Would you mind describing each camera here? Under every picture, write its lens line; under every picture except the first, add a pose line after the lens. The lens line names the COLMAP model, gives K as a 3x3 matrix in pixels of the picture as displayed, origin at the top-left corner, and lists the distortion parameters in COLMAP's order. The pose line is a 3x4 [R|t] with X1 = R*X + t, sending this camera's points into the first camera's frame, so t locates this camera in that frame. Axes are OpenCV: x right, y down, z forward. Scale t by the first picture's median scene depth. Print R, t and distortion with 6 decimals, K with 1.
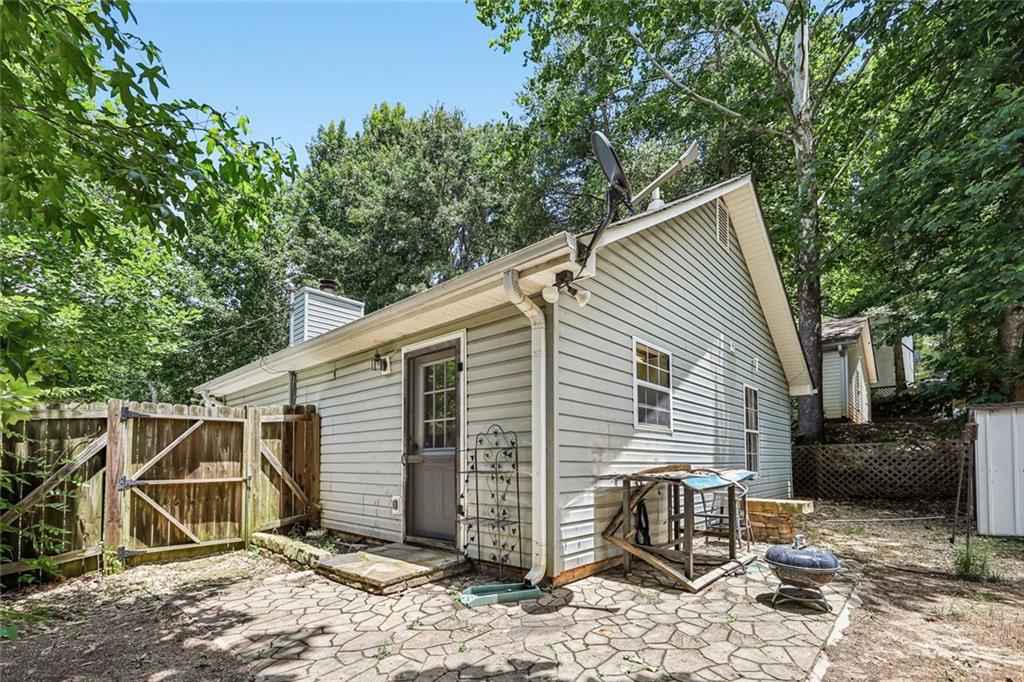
lens RADIAL K [[462.3, 0, 510.9], [0, 462.3, 463.7], [0, 0, 1]] dist [-0.000637, 0.000077]
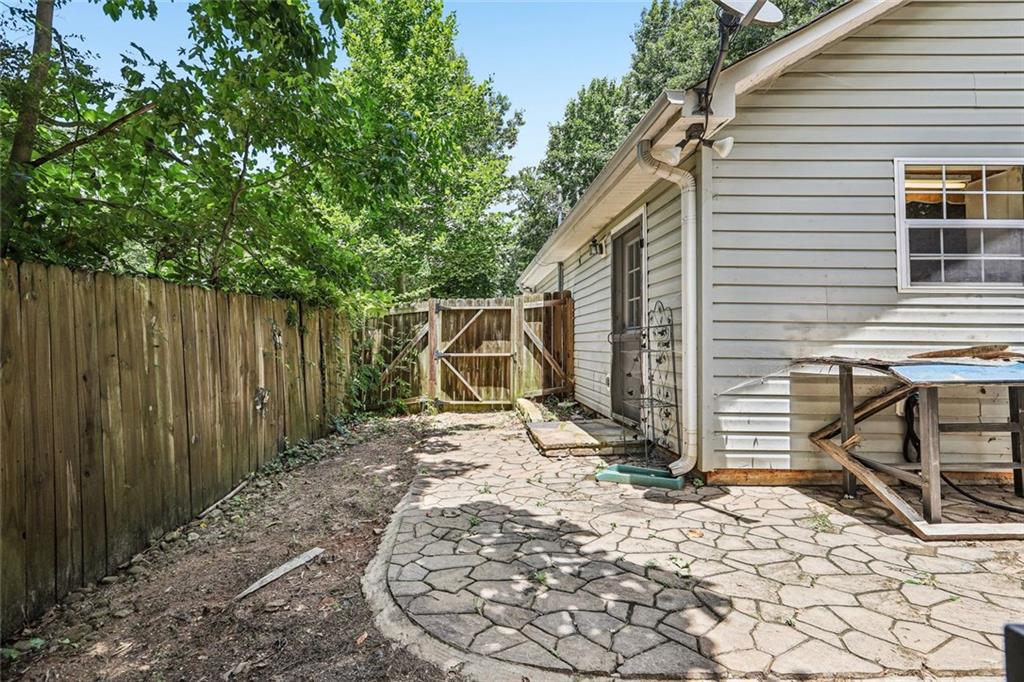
lens RADIAL K [[479.5, 0, 460.3], [0, 479.5, 343.2], [0, 0, 1]] dist [0.000339, 0.000060]
pose [[0.664990, 0.005160, -0.746835, 0.347530], [-0.006910, 0.999976, 0.000757, 0.003151], [0.746820, 0.004657, 0.665009, 0.036756]]
